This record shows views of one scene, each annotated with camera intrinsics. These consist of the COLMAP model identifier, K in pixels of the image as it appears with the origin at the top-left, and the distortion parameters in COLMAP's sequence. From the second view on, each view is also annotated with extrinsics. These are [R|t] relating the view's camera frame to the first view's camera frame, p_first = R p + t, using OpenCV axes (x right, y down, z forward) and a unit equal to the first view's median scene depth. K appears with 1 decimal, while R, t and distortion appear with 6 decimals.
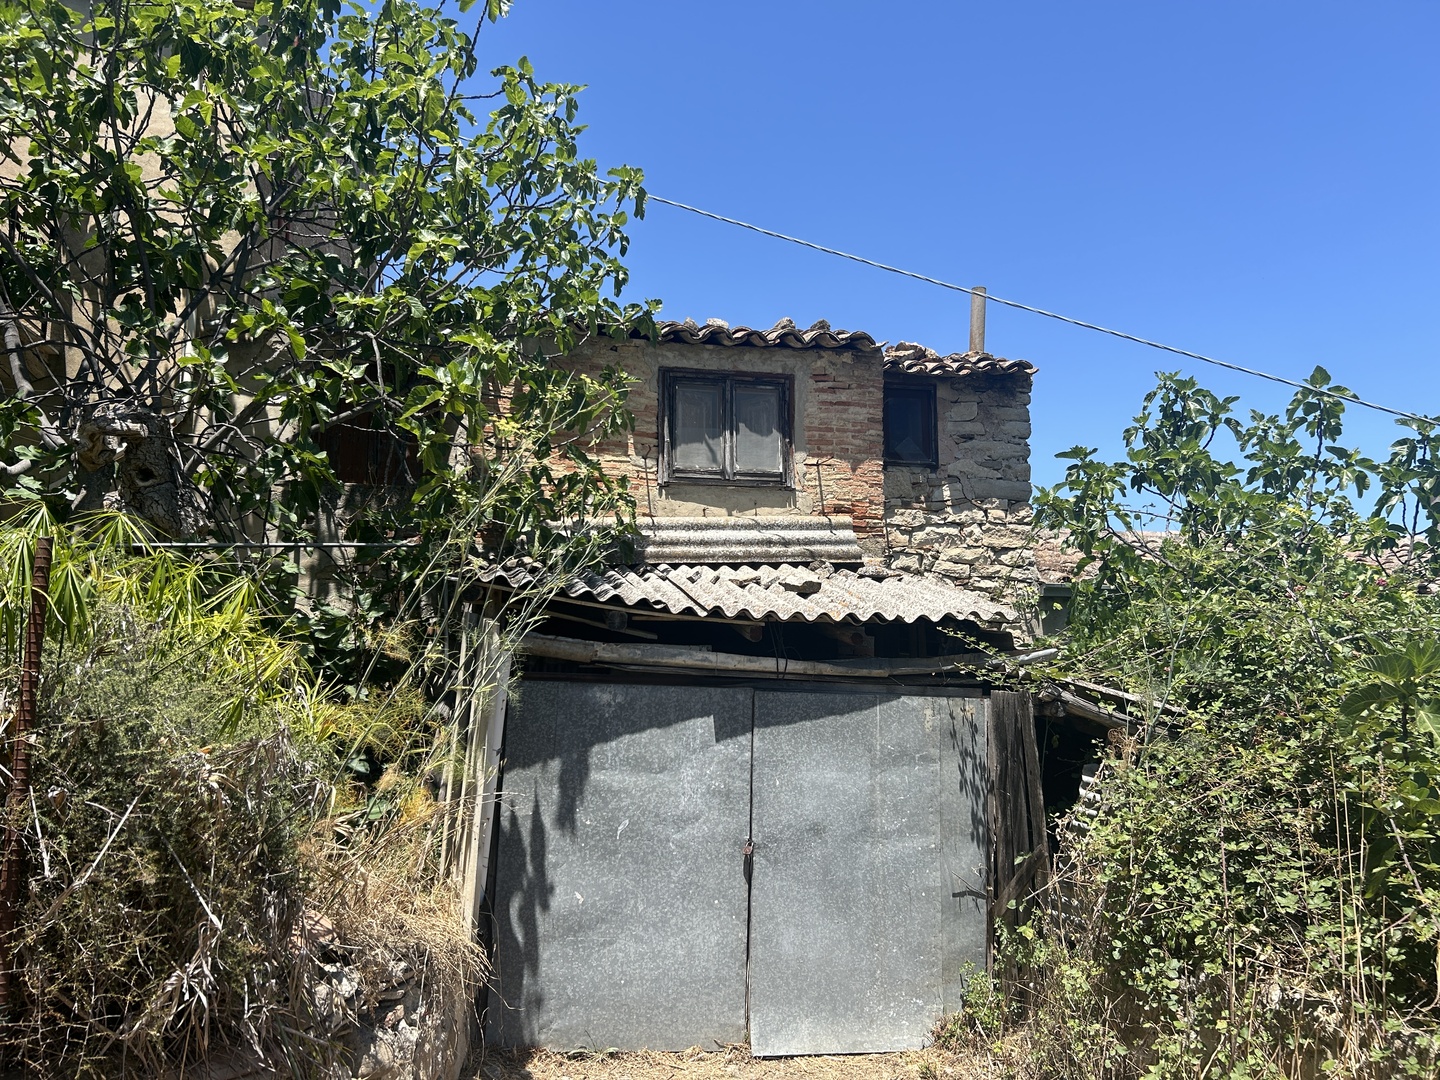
lens RADIAL K [[1088.3, 0, 720.6], [0, 1088.3, 535.2], [0, 0, 1]] dist [0.036088, -0.038835]
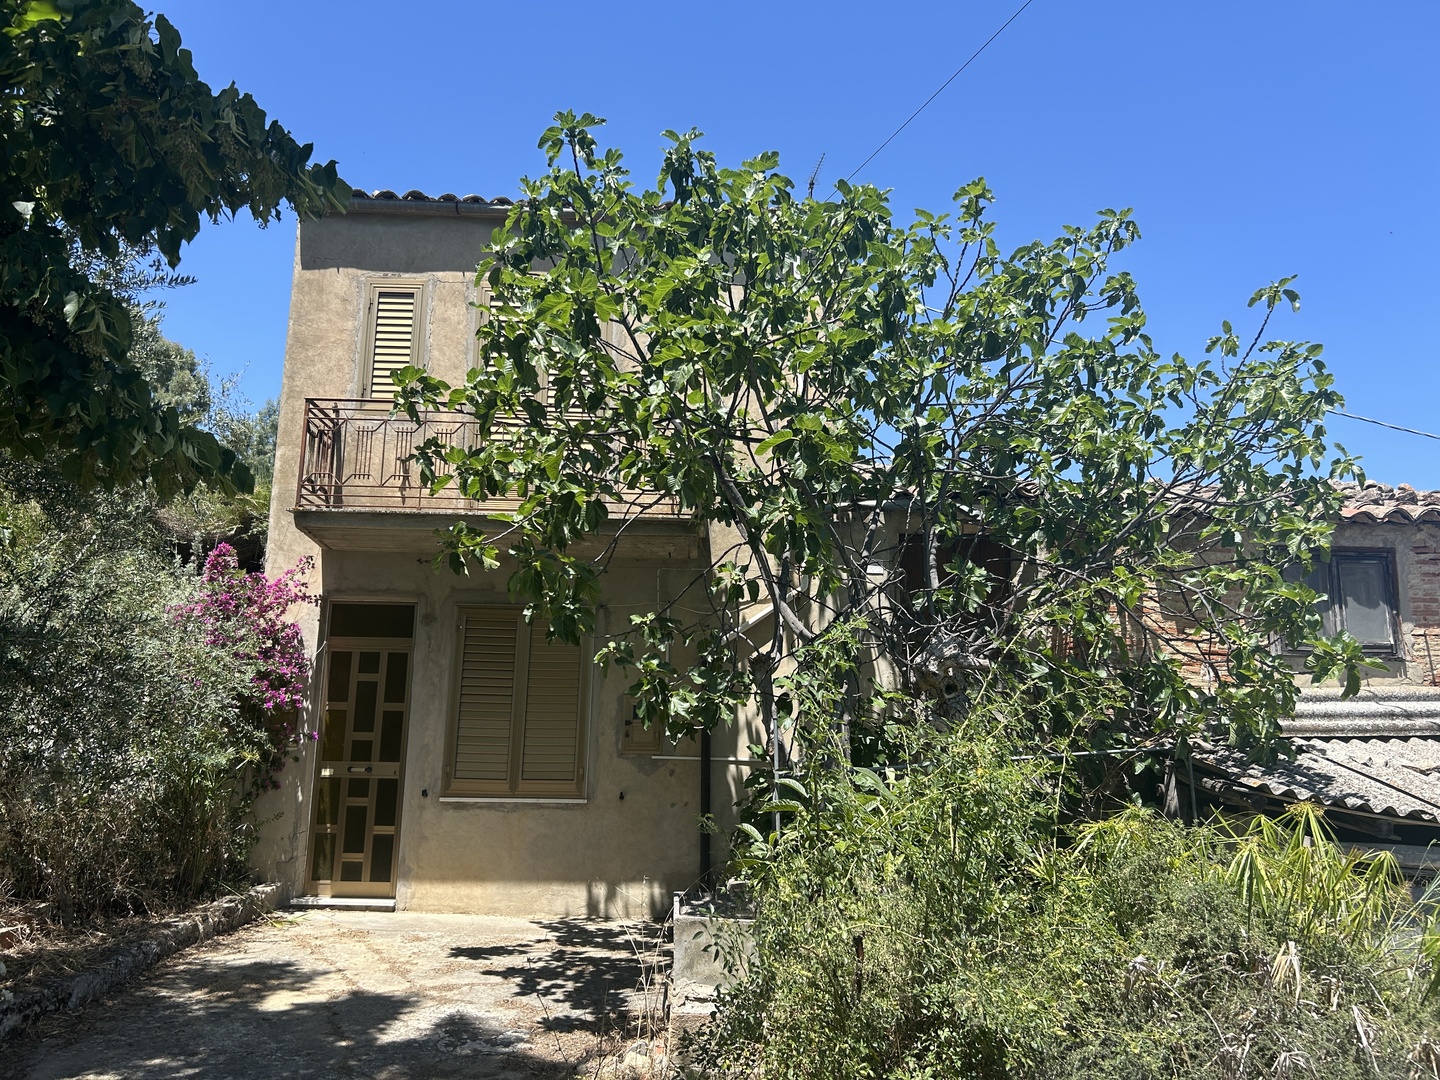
lens RADIAL K [[1088.3, 0, 717.6], [0, 1088.3, 546.4], [0, 0, 1]] dist [0.036088, -0.038835]
pose [[0.983867, -0.011761, -0.178516, -0.394391], [0.007116, 0.999620, -0.026636, -0.128889], [0.178762, 0.024935, 0.983576, -0.154111]]
